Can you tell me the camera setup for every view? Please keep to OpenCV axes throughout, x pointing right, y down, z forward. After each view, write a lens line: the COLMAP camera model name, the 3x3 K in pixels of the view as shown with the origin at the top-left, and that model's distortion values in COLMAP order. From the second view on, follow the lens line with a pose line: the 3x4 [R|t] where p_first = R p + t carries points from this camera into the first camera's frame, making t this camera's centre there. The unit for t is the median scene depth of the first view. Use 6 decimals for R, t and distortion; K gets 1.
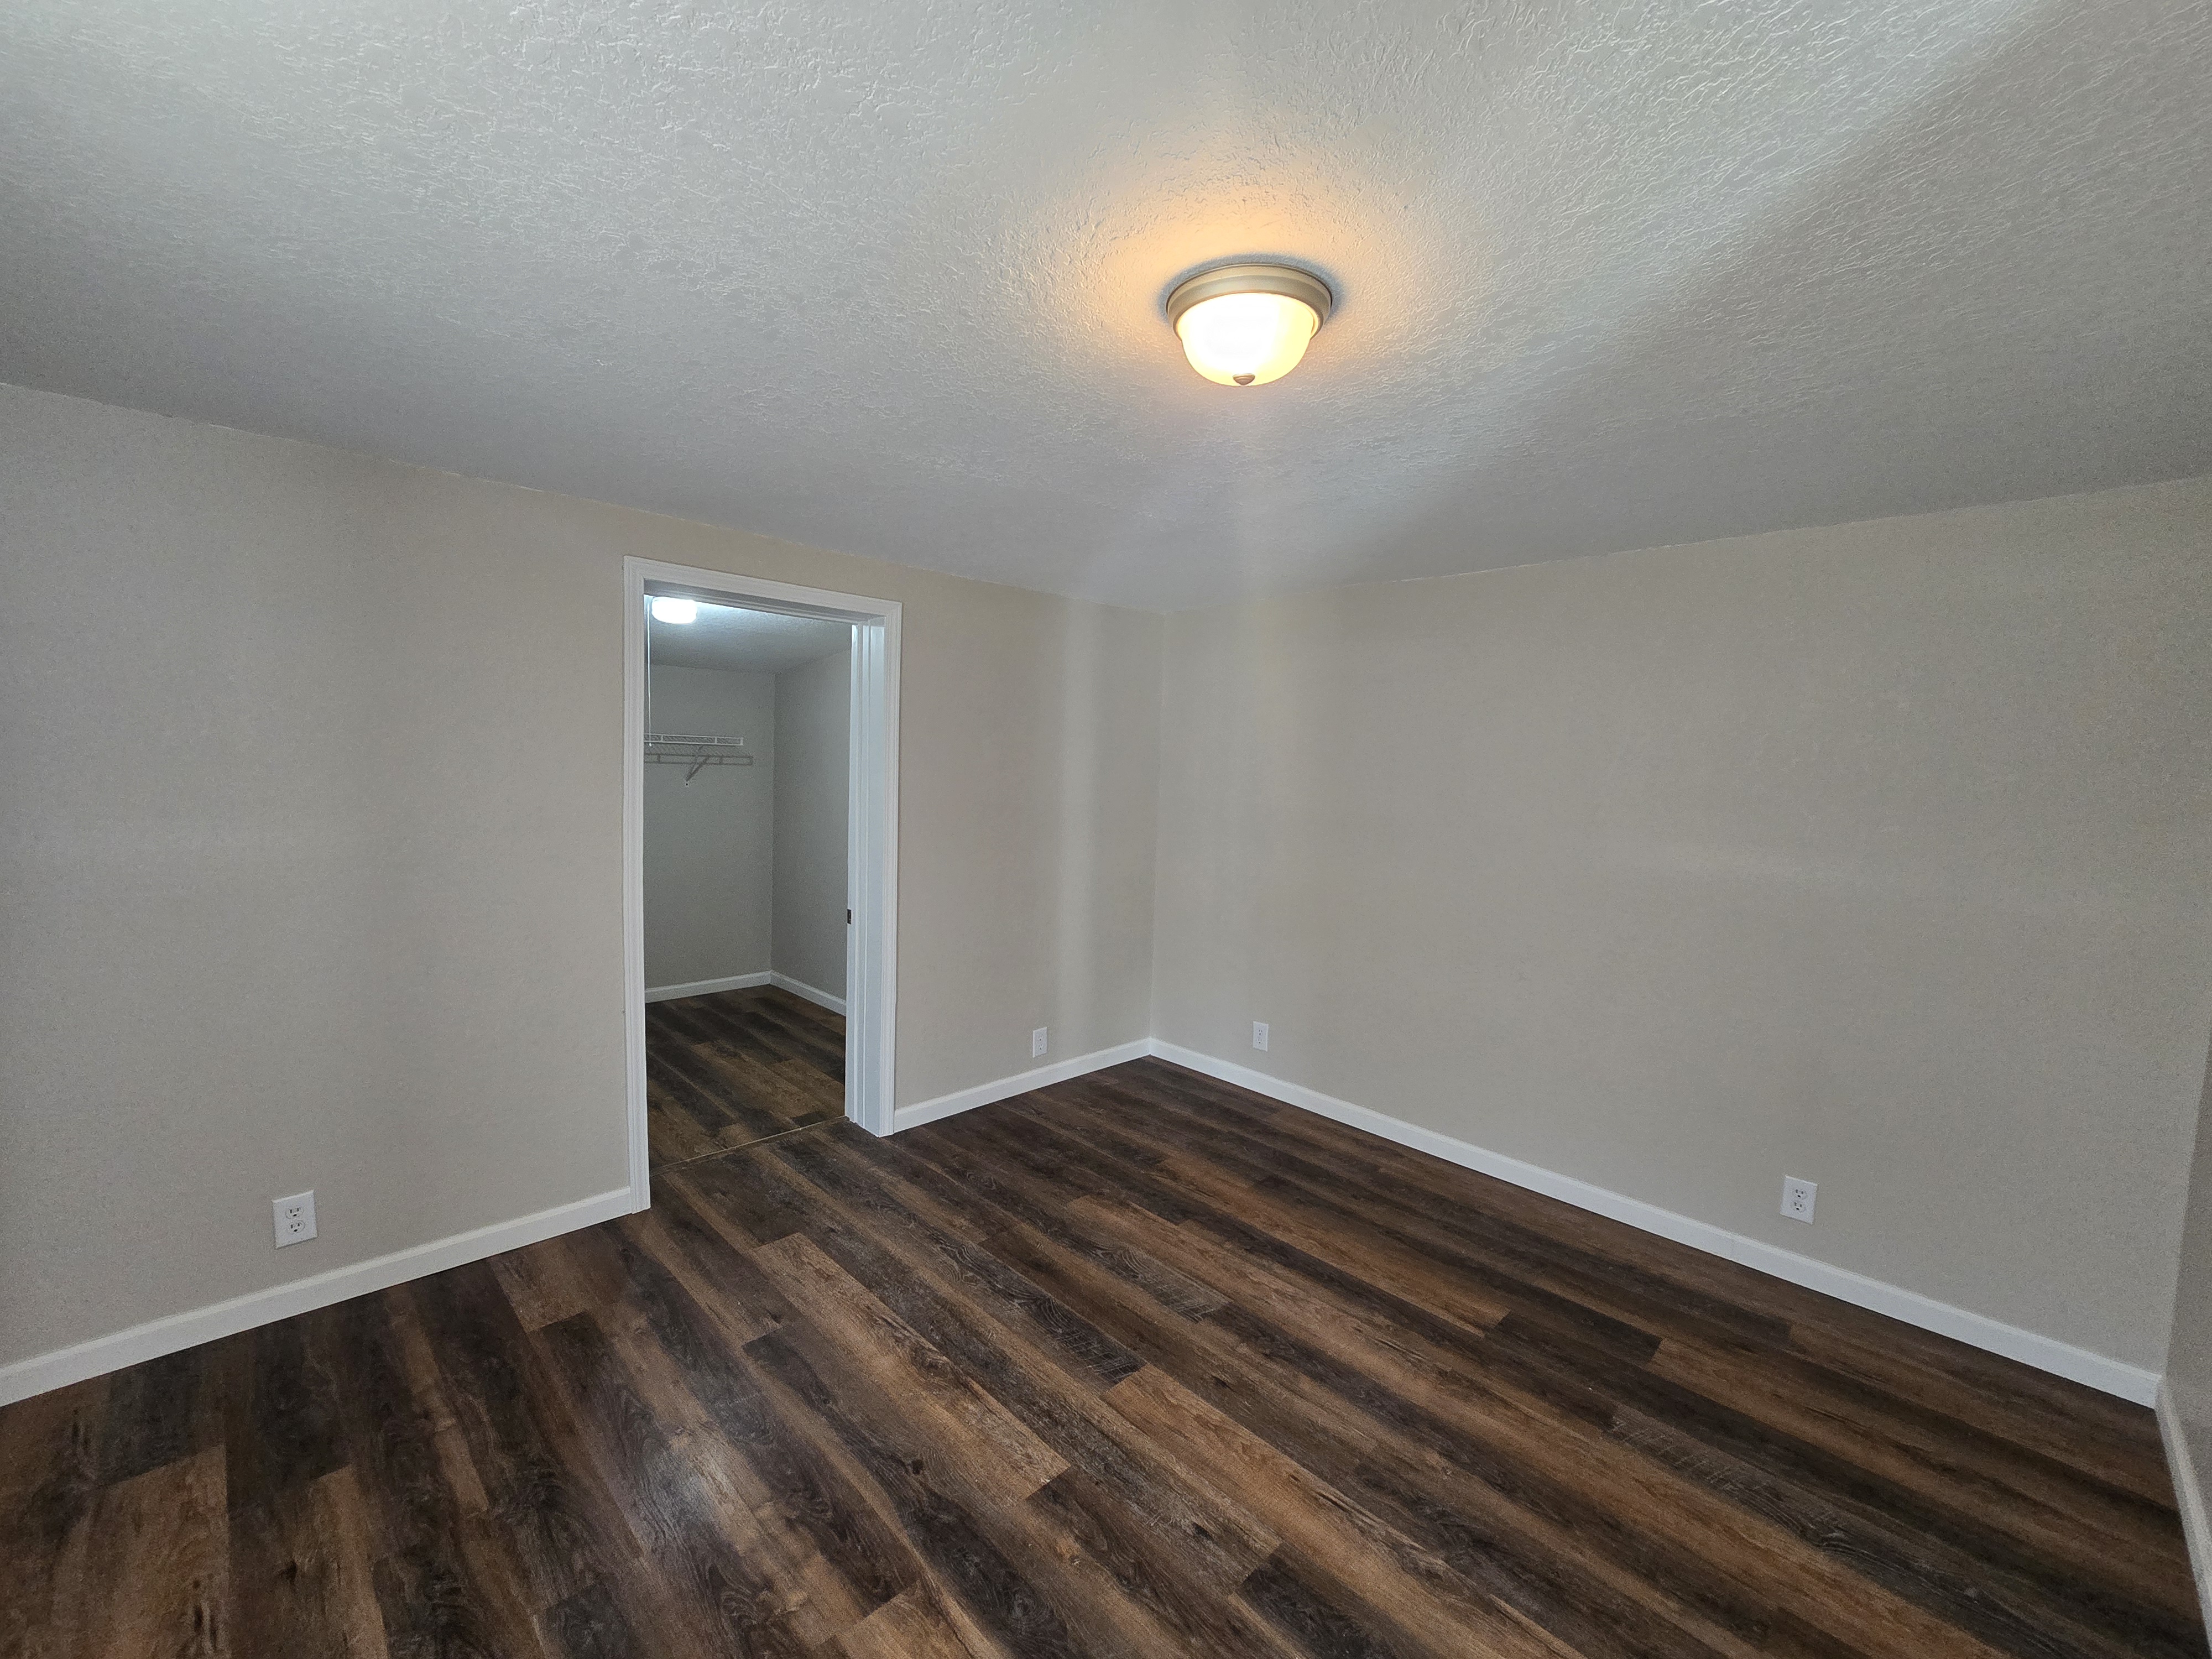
lens RADIAL K [[898.4, 0, 1106.0], [0, 898.4, 829.5], [0, 0, 1]] dist [-0.002444, -0.000127]
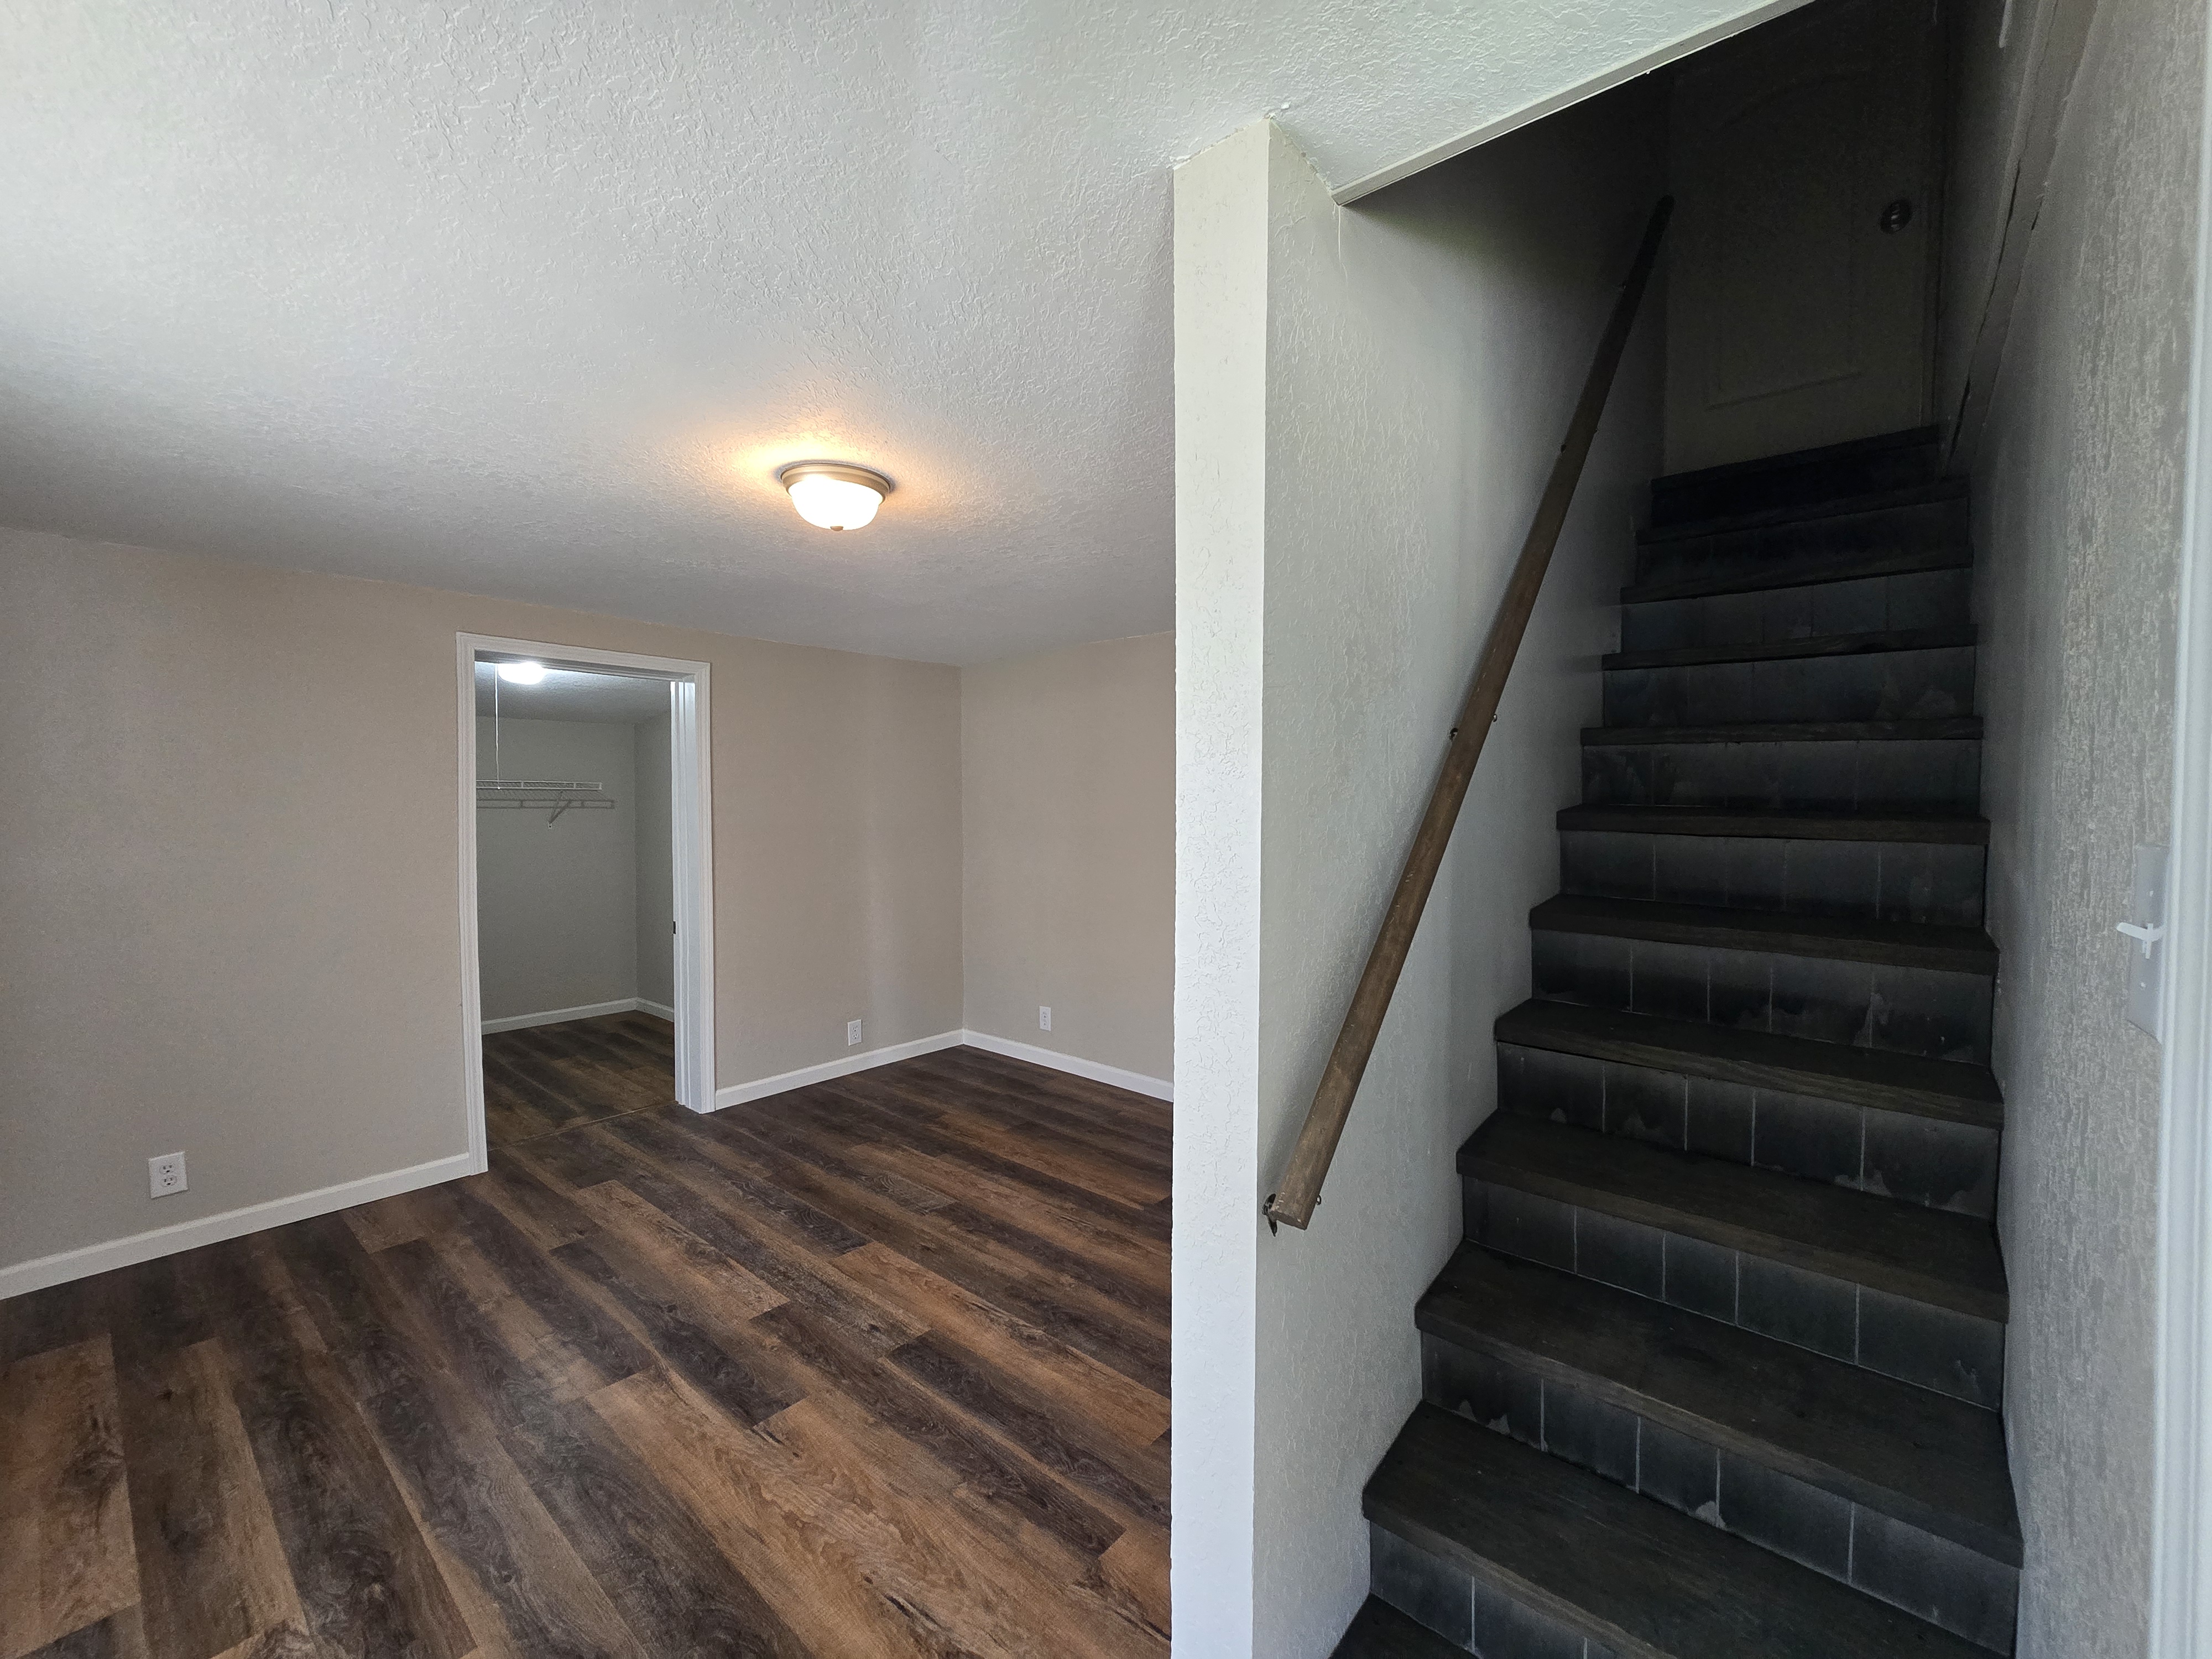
lens RADIAL K [[894.1, 0, 1102.2], [0, 894.1, 830.6], [0, 0, 1]] dist [-0.001663, 0.000204]
pose [[0.996128, -0.035283, 0.080526, 0.264327], [0.038805, 0.998339, -0.042593, 0.060586], [-0.078889, 0.045553, 0.995842, -0.312417]]
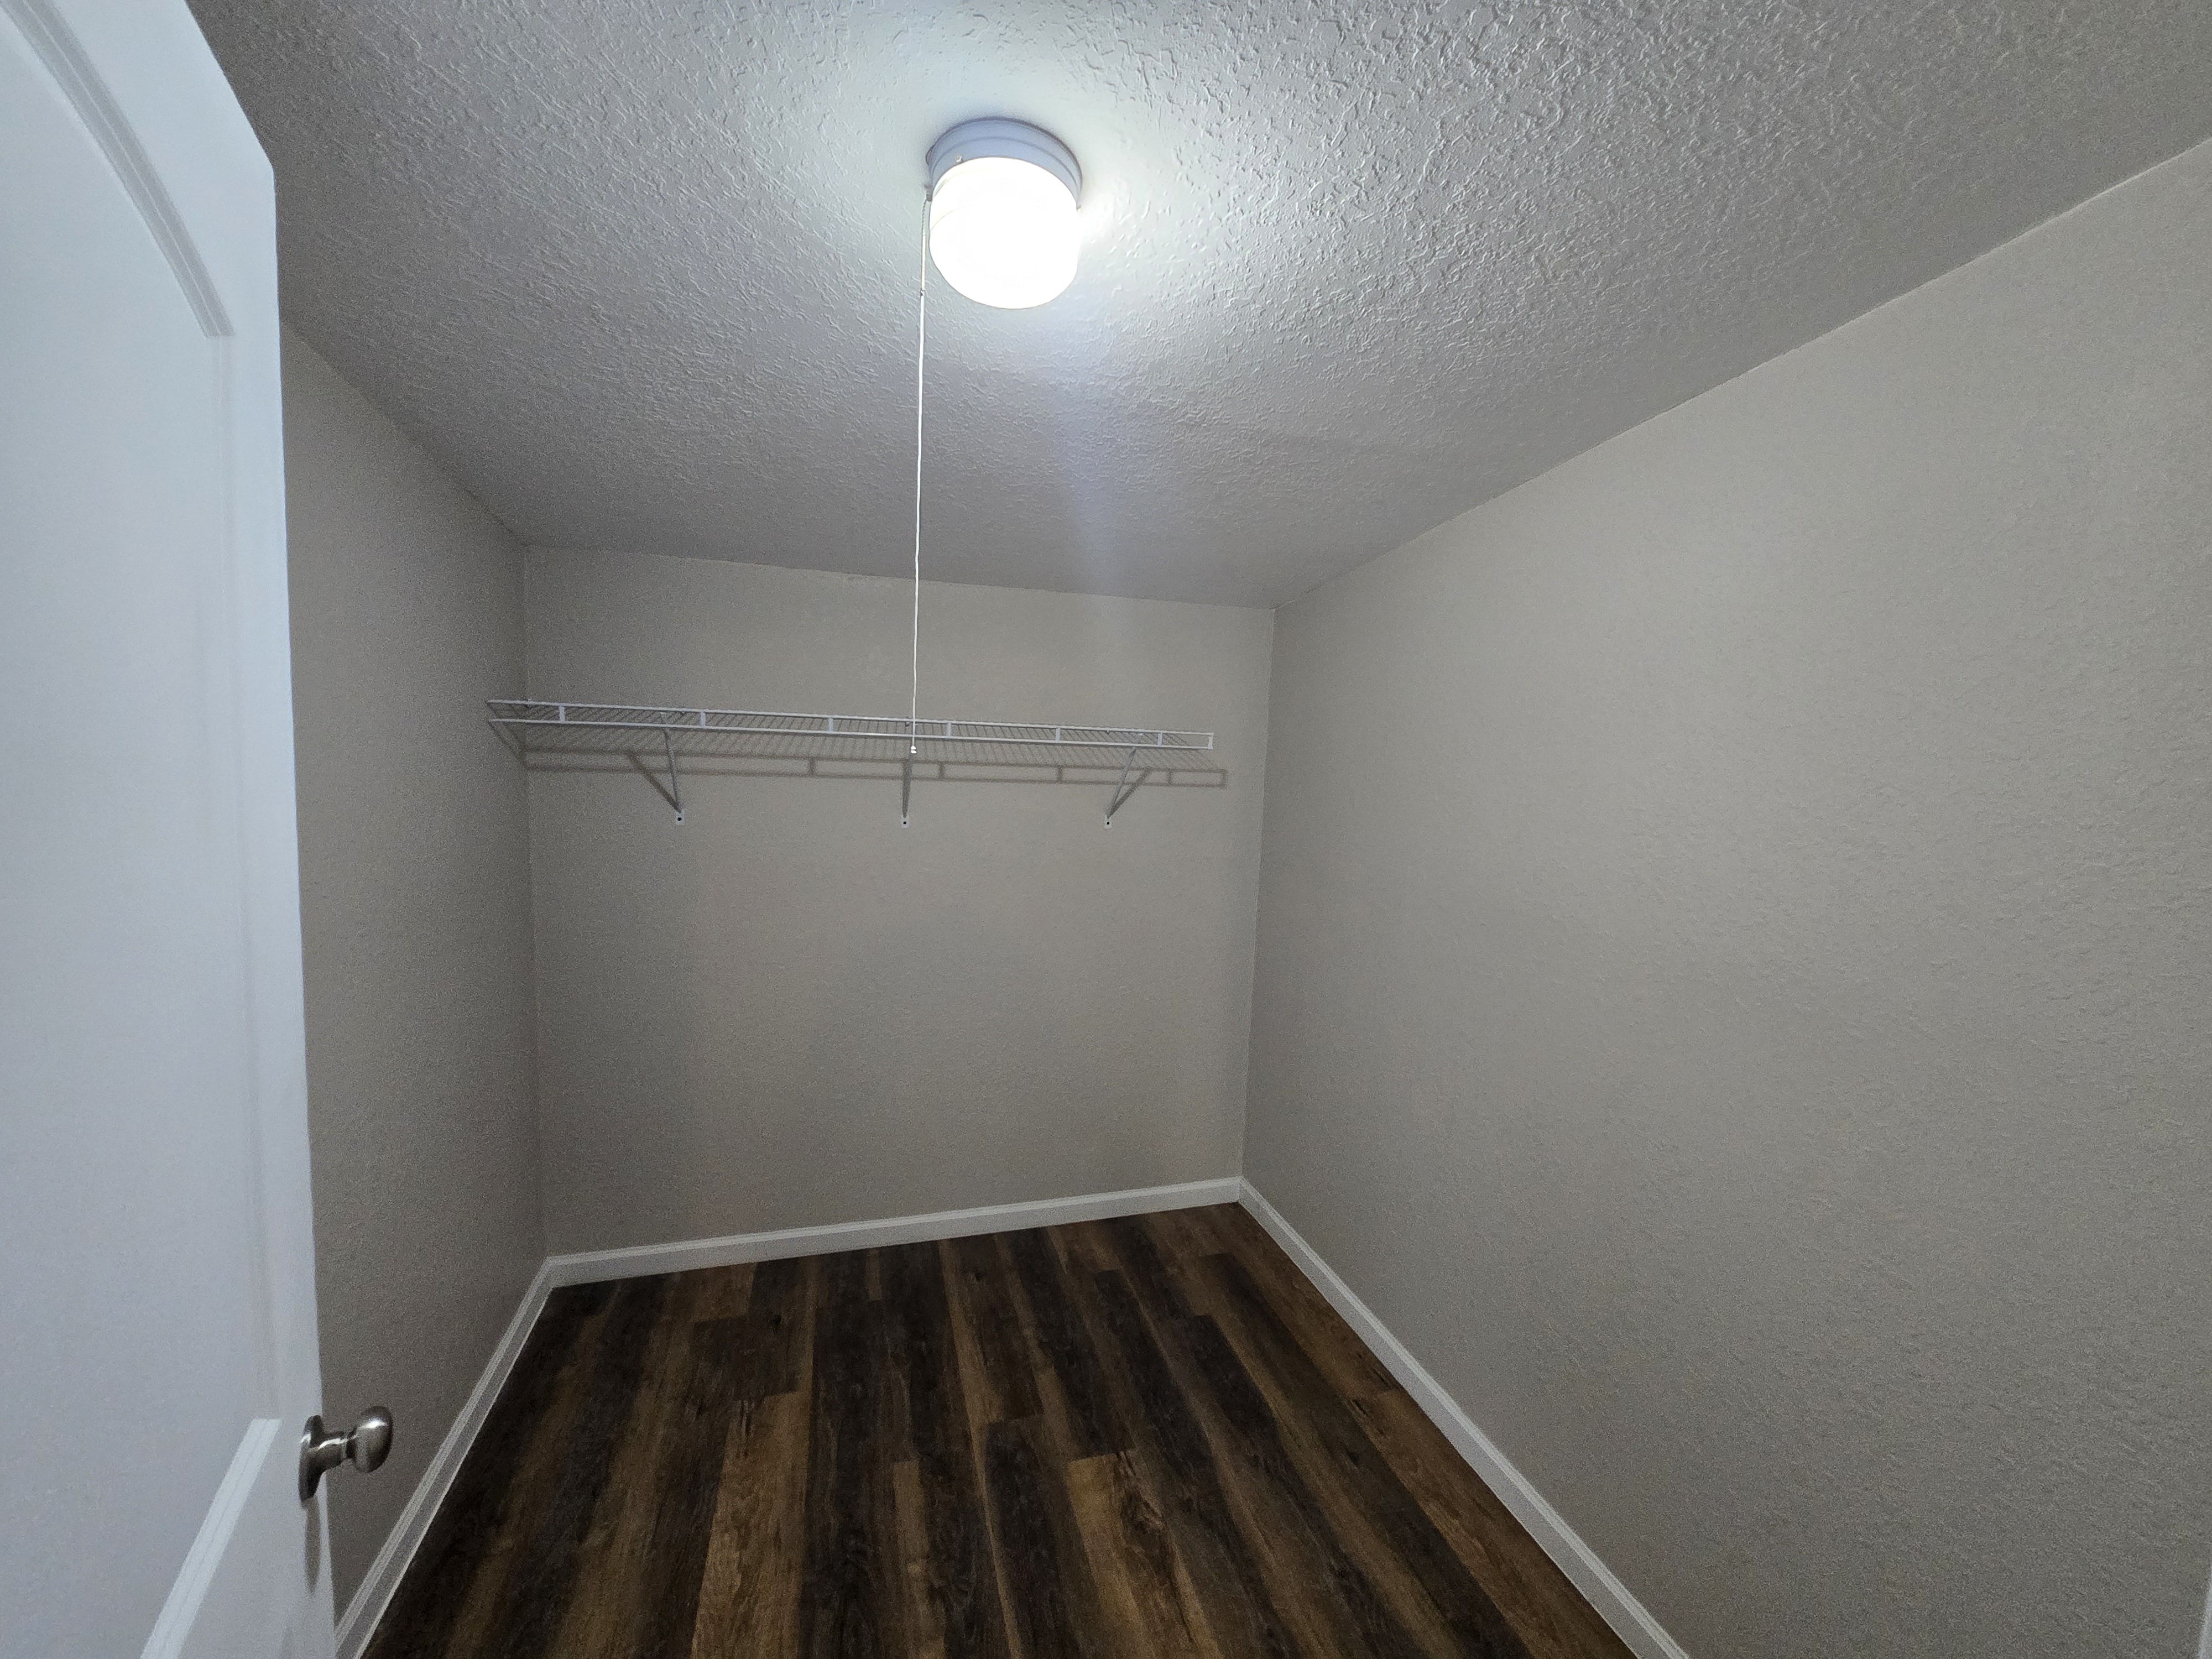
lens RADIAL K [[898.4, 0, 1106.0], [0, 898.4, 829.5], [0, 0, 1]] dist [-0.002444, -0.000127]
pose [[0.881789, 0.037571, -0.470144, -0.507822], [-0.042491, 0.999097, 0.000148, -0.107070], [0.469725, 0.019846, 0.882589, 1.231486]]
